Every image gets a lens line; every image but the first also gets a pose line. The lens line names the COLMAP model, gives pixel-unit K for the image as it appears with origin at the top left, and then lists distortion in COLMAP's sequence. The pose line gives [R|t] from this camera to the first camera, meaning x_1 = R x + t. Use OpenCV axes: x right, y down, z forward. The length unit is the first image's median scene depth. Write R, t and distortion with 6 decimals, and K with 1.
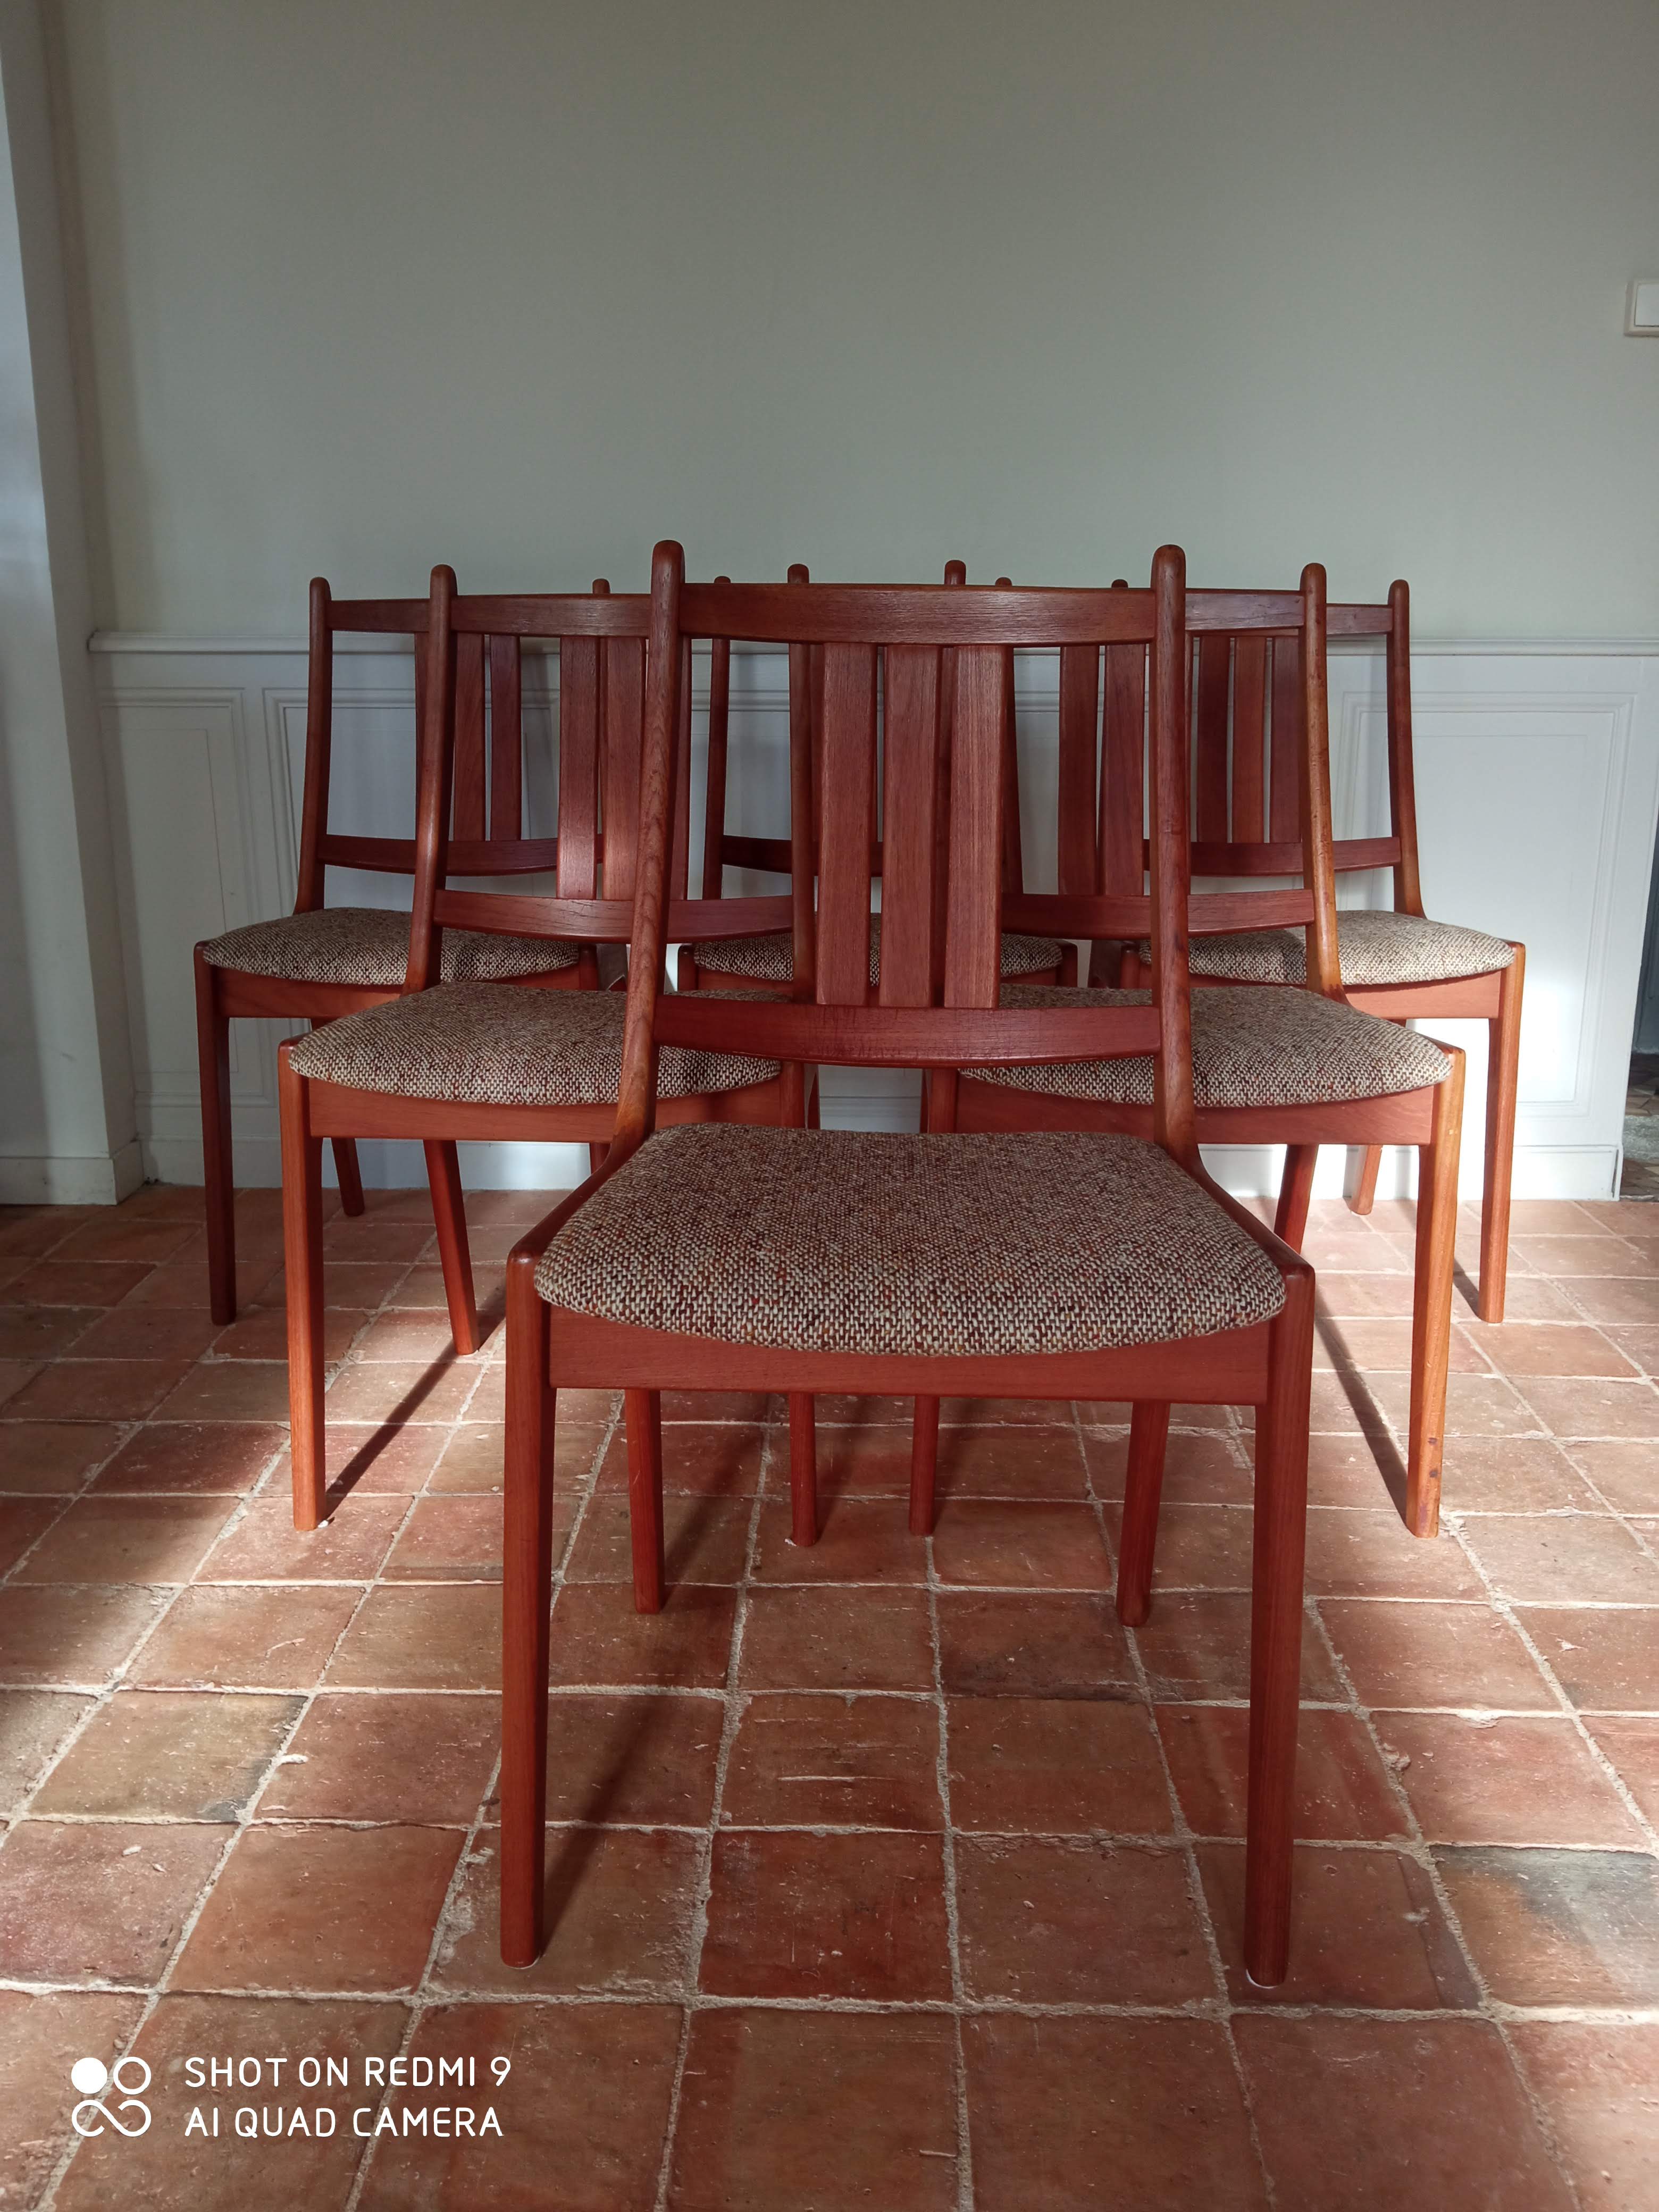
lens RADIAL K [[1758.5, 0, 823.5], [0, 1758.5, 1104.9], [0, 0, 1]] dist [0.102658, -0.184942]
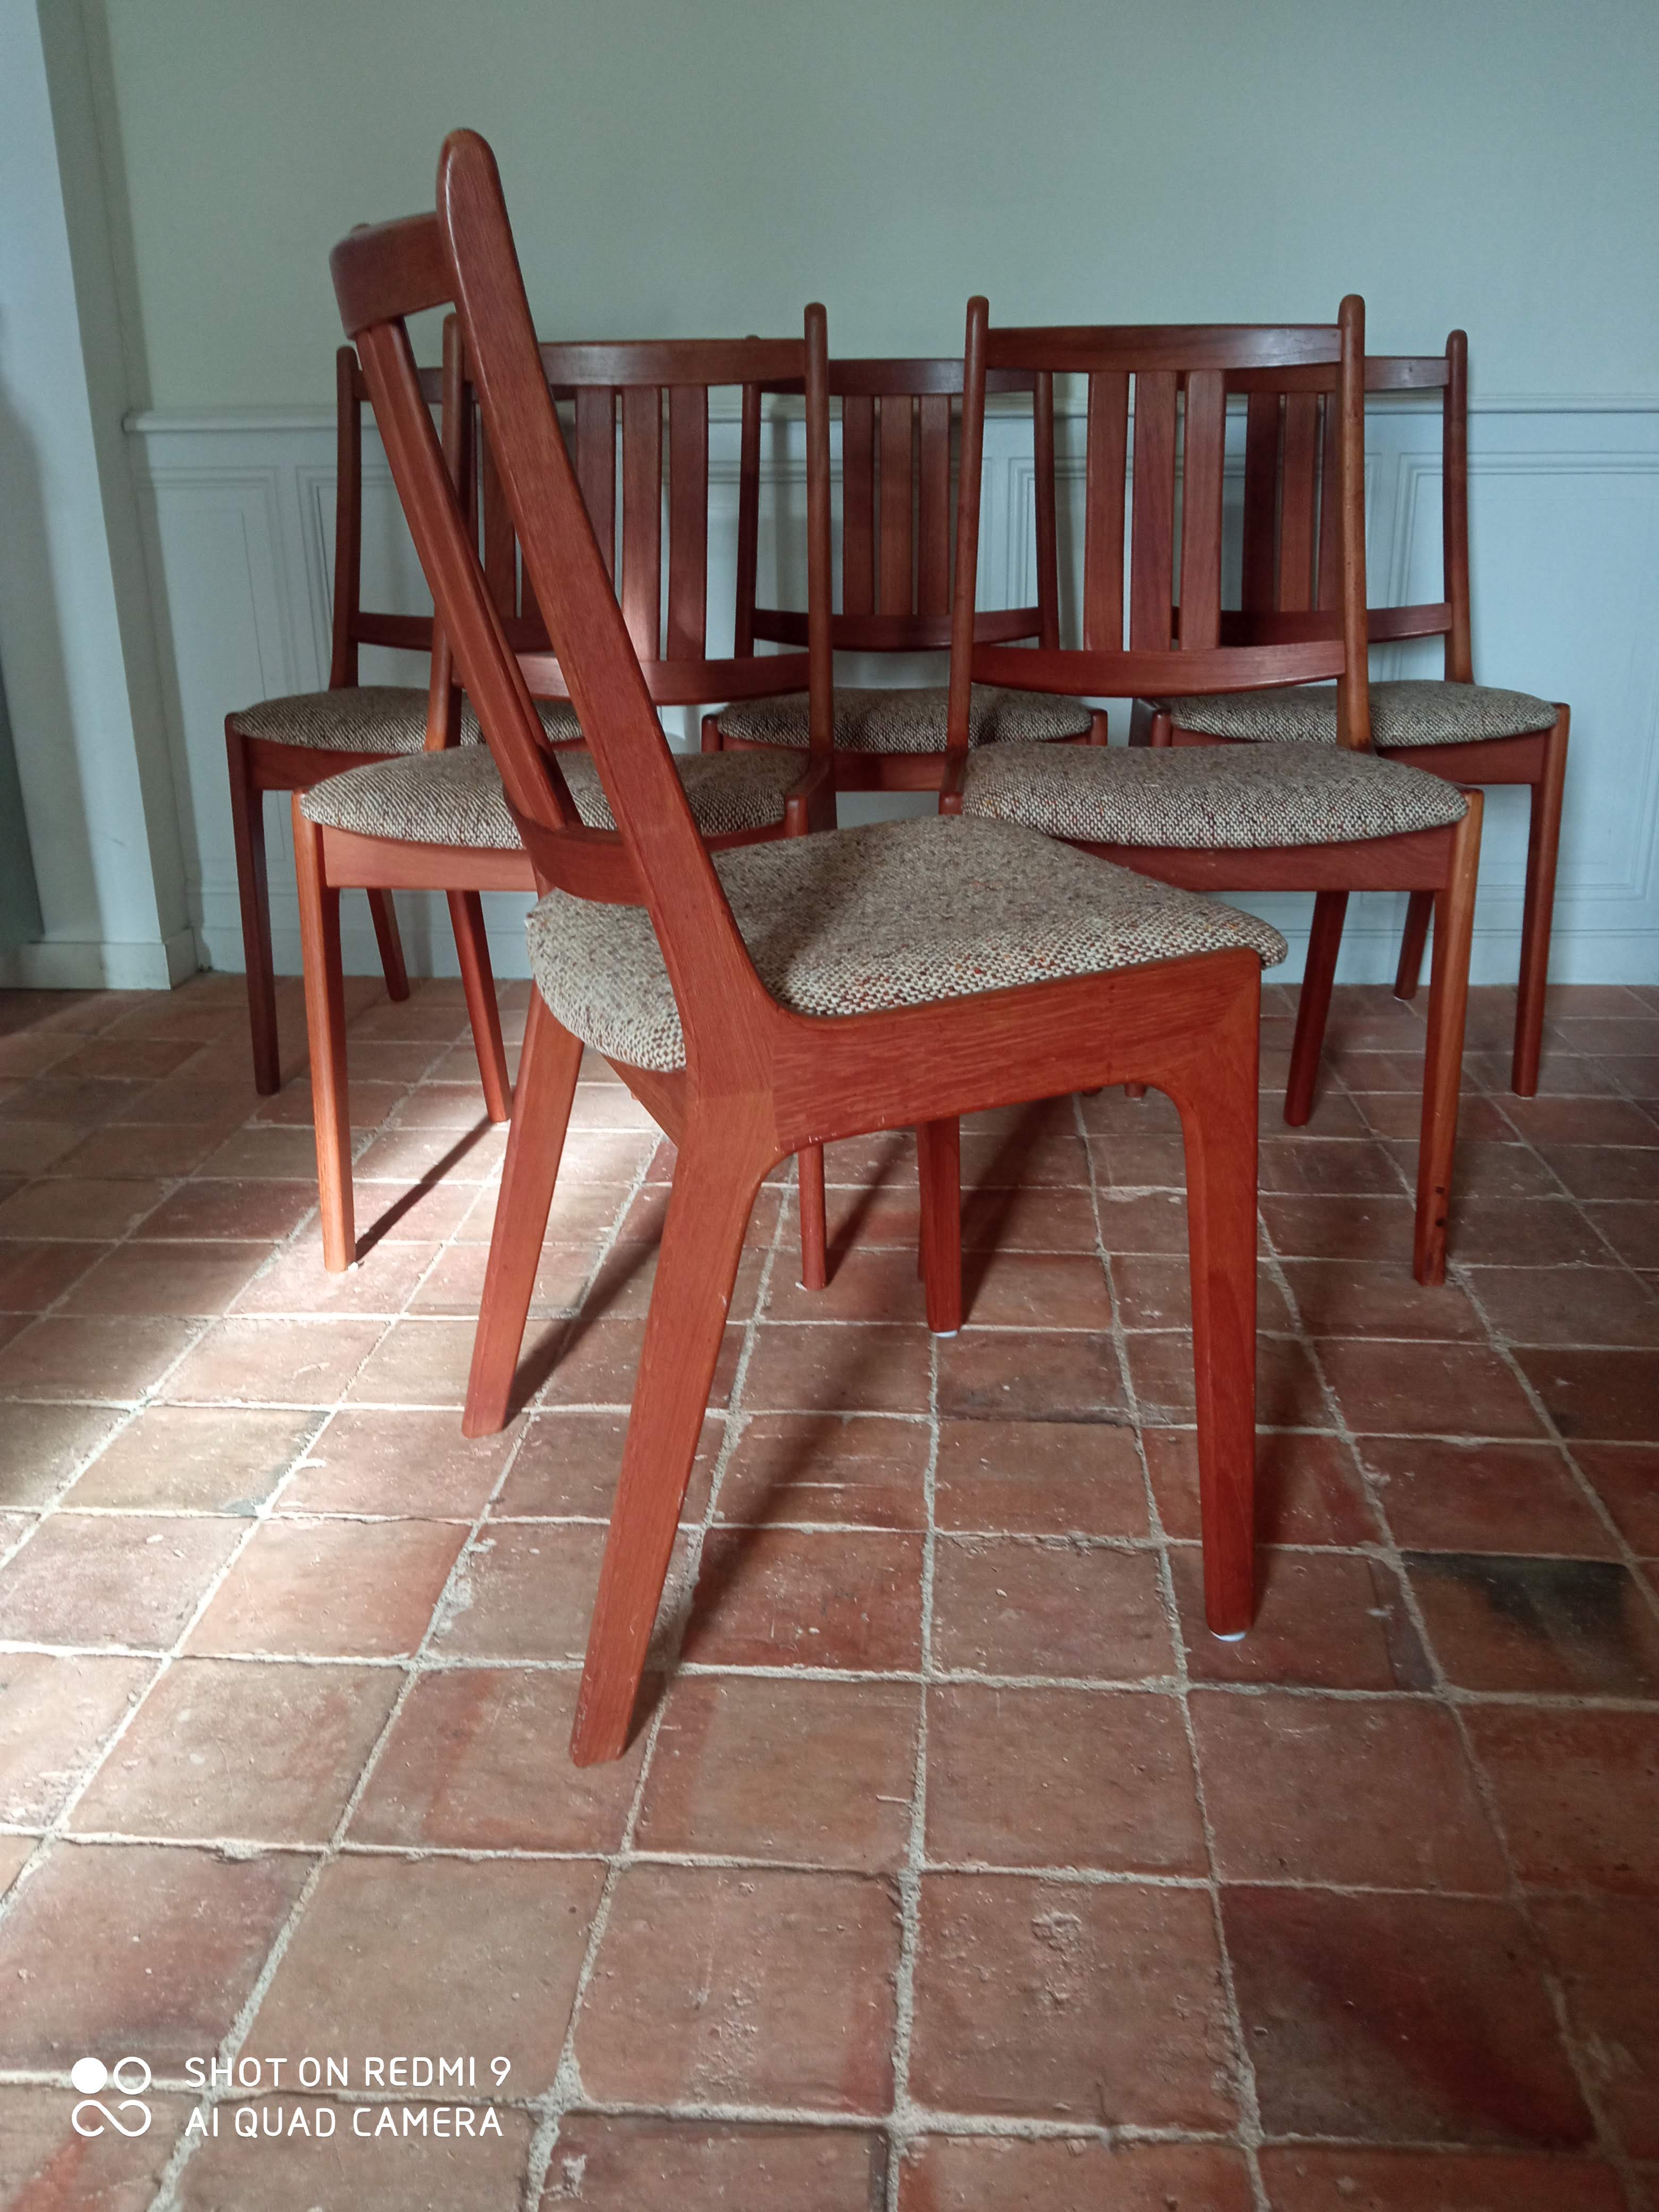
lens RADIAL K [[1753.5, 0, 826.5], [0, 1753.5, 1098.3], [0, 0, 1]] dist [0.128712, -0.256779]
pose [[0.998971, 0.003032, -0.045253, 0.051046], [0.000823, 0.996387, 0.084922, 0.063101], [0.045347, -0.084871, 0.995359, -0.008142]]
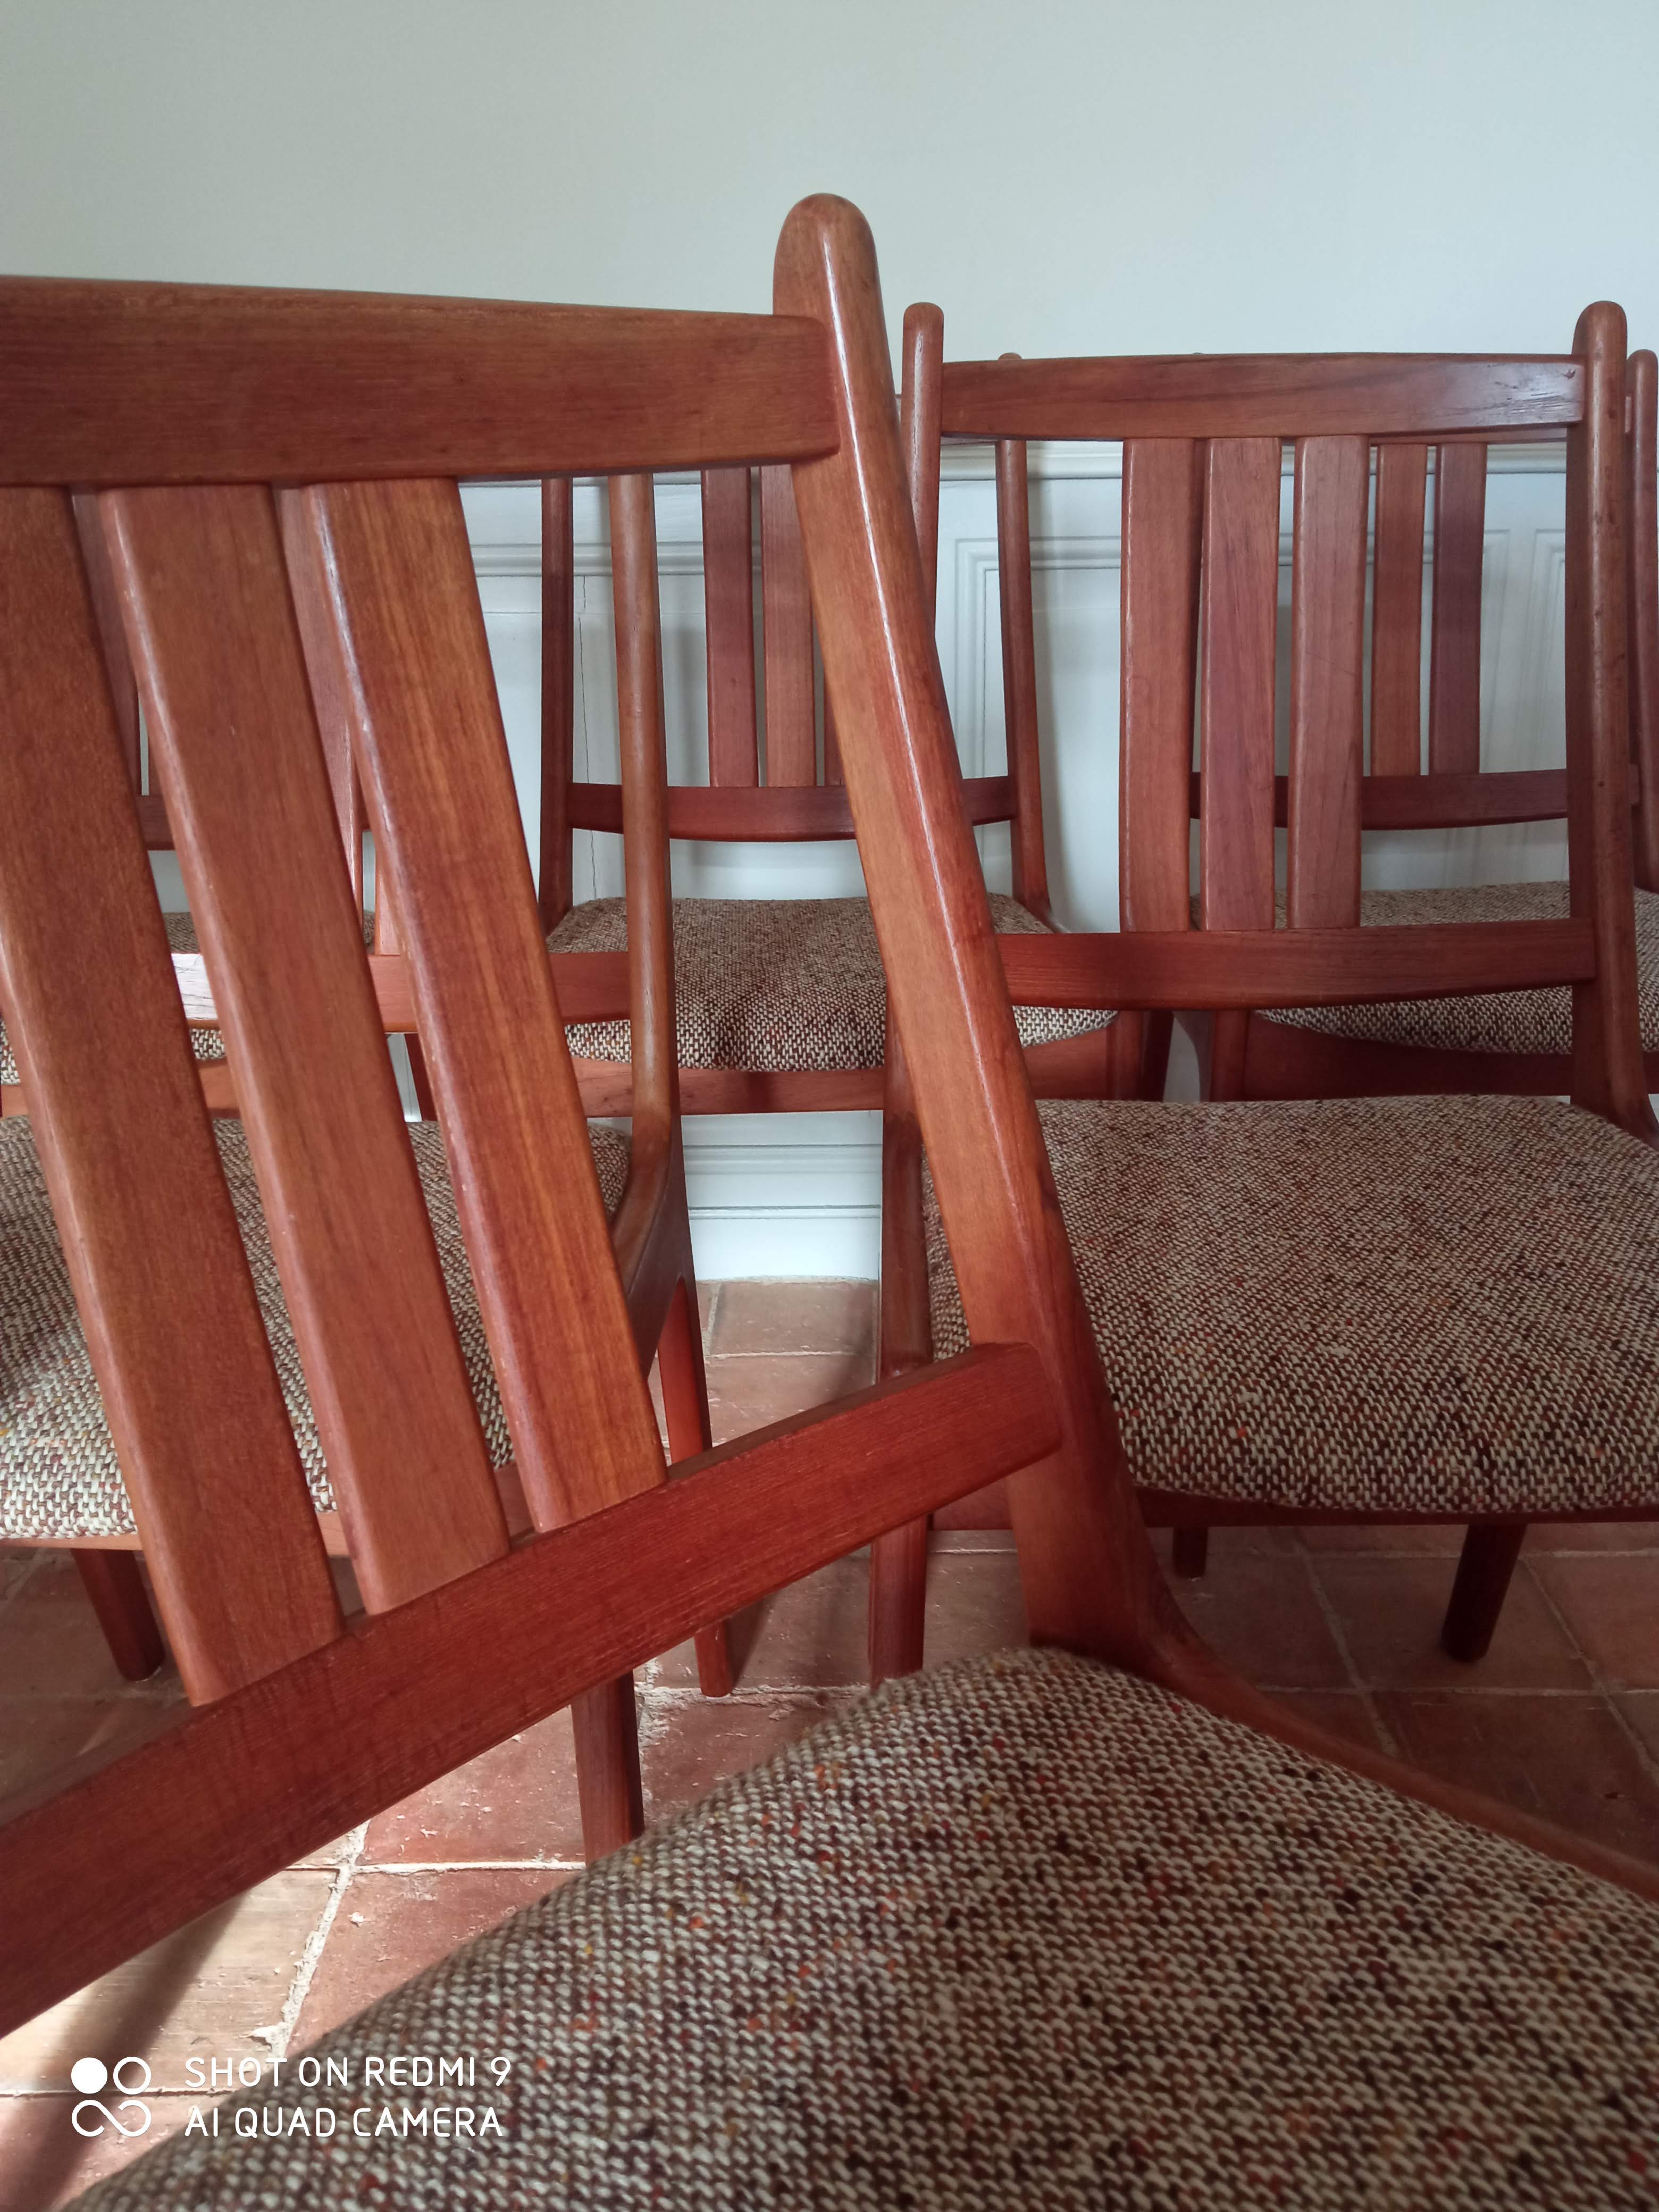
lens RADIAL K [[1808.3, 0, 823.1], [0, 1808.3, 1100.5], [0, 0, 1]] dist [0.120076, -0.239442]
pose [[0.999848, -0.017423, 0.000774, 0.054955], [0.017298, 0.996375, 0.083293, -0.160756], [-0.002222, -0.083267, 0.996525, 0.602157]]
